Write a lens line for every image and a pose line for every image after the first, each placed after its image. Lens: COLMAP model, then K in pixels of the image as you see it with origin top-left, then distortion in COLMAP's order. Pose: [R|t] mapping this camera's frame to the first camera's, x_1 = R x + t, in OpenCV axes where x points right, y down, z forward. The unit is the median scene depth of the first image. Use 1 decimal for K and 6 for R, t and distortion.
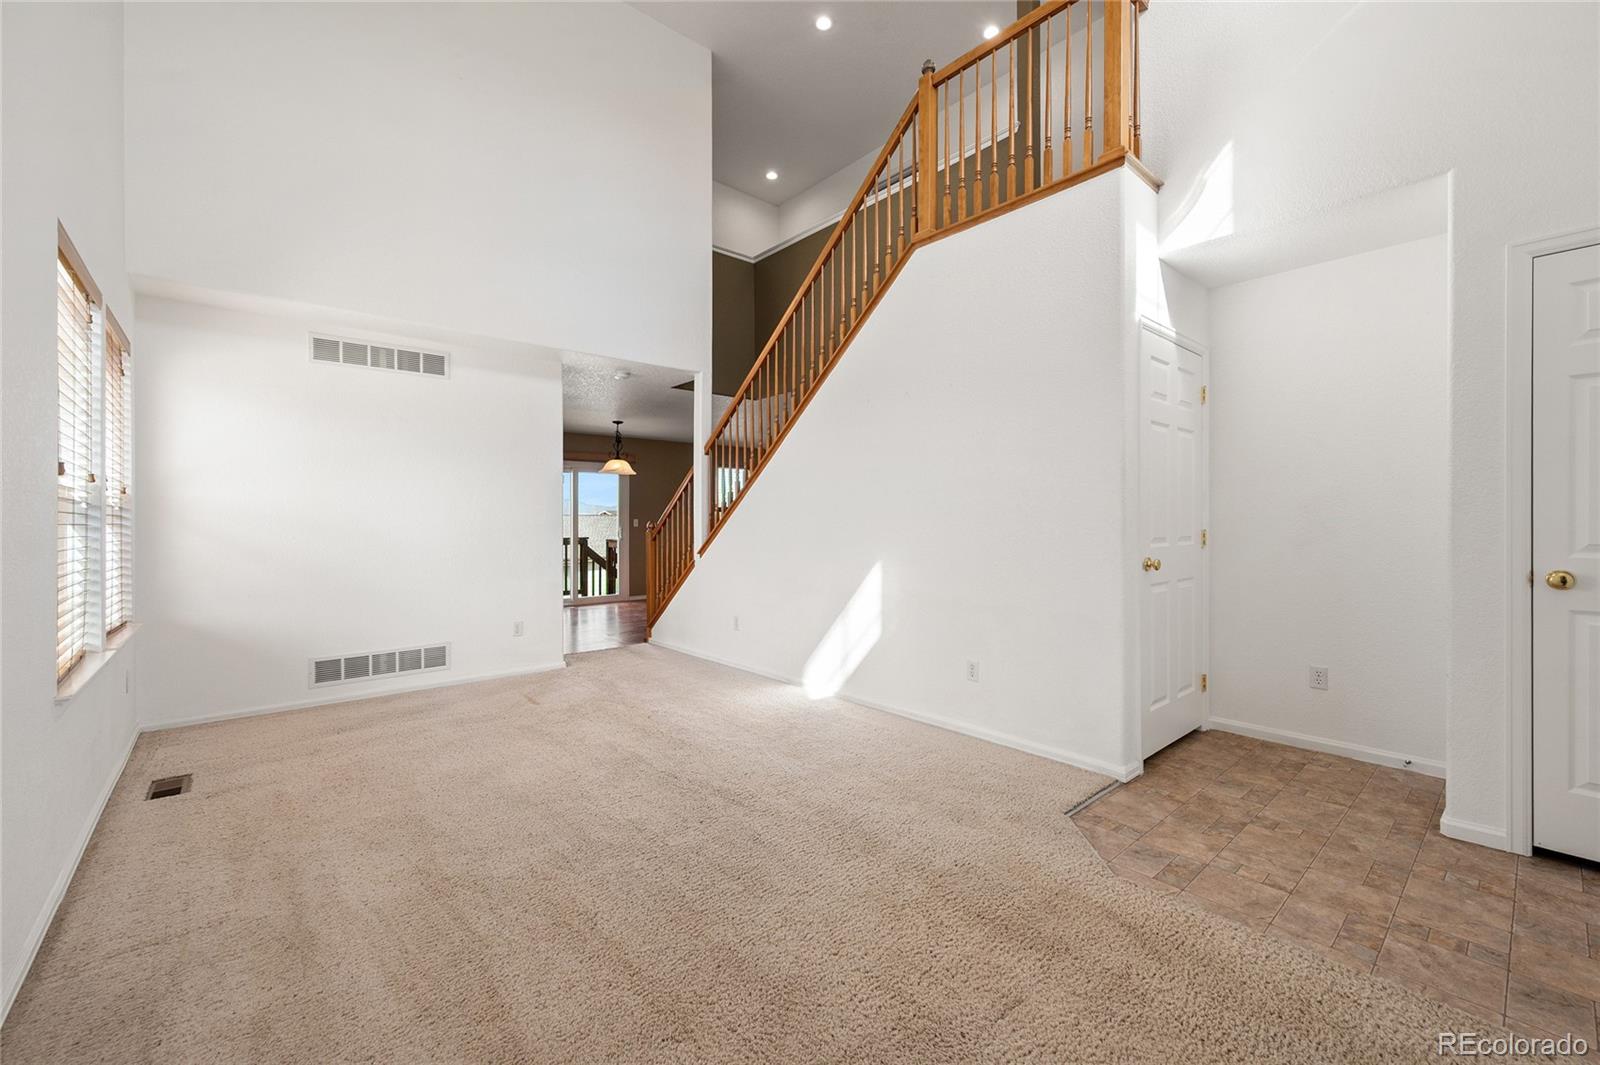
lens RADIAL K [[642.4, 0, 800.2], [0, 642.4, 523.5], [0, 0, 1]] dist [-0.000665, 0.000460]
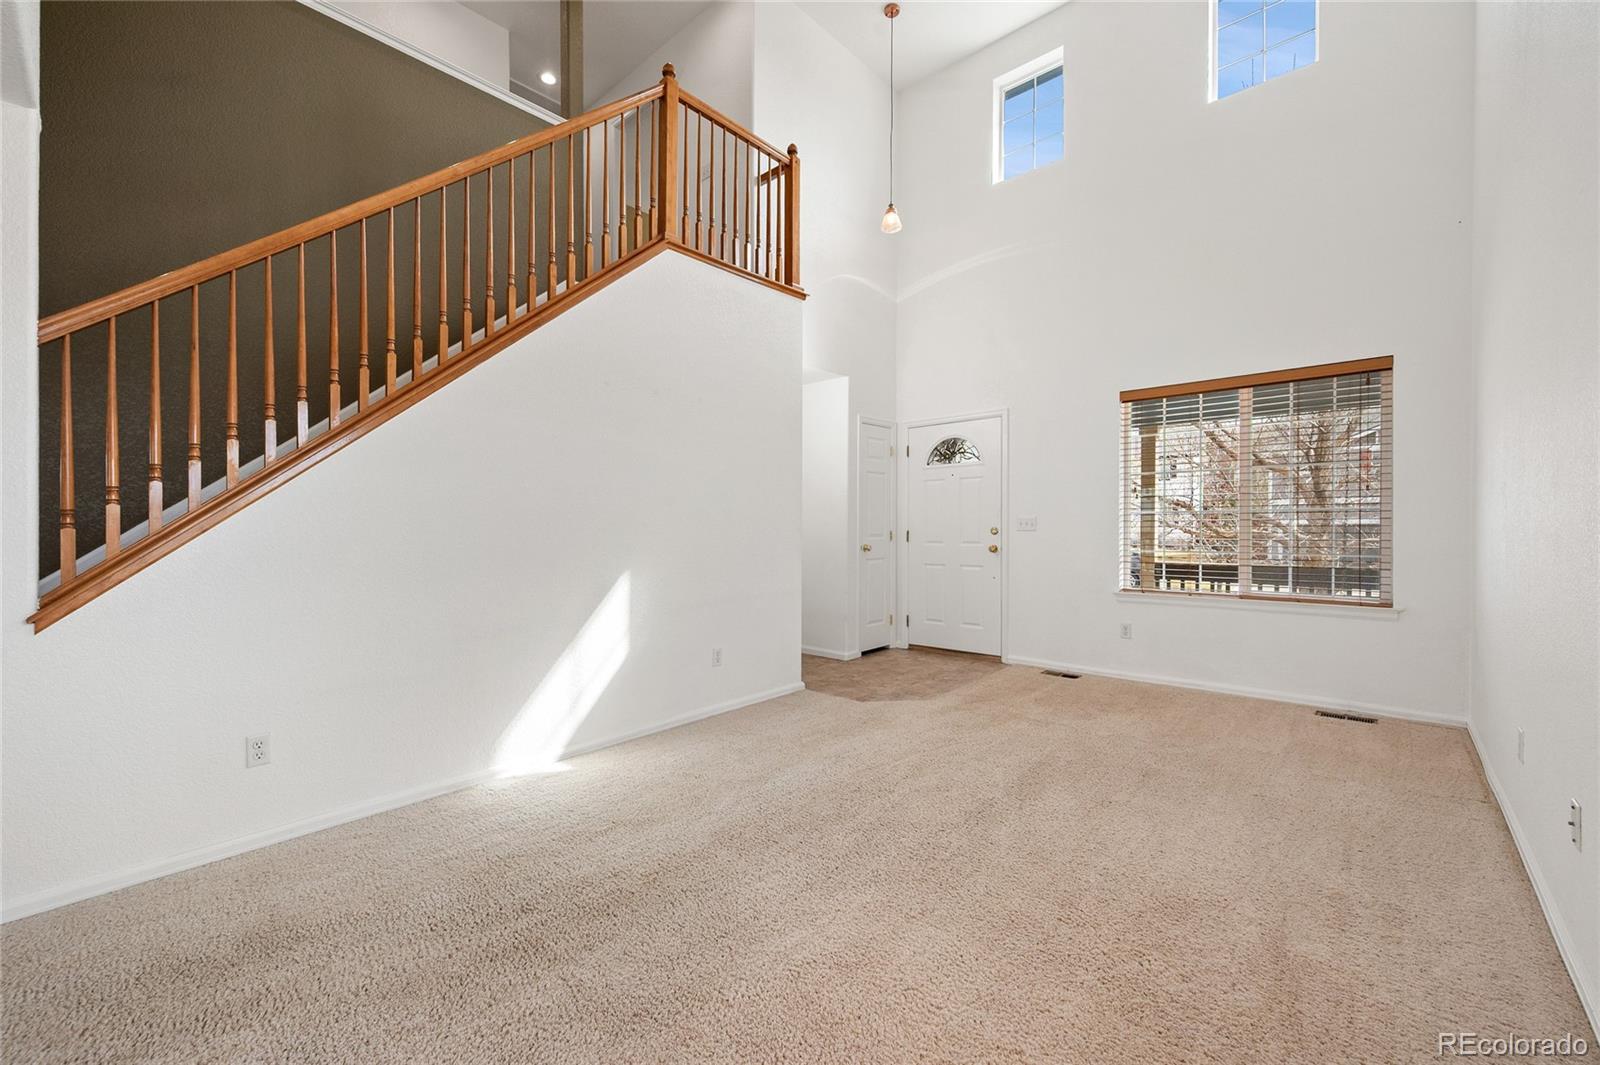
lens RADIAL K [[642.4, 0, 800.2], [0, 642.4, 523.5], [0, 0, 1]] dist [-0.000665, 0.000460]
pose [[-0.114854, 0.003135, 0.993377, -0.814654], [0.006579, 0.999975, -0.002395, -0.001716], [-0.993361, 0.006260, -0.114872, 0.913957]]
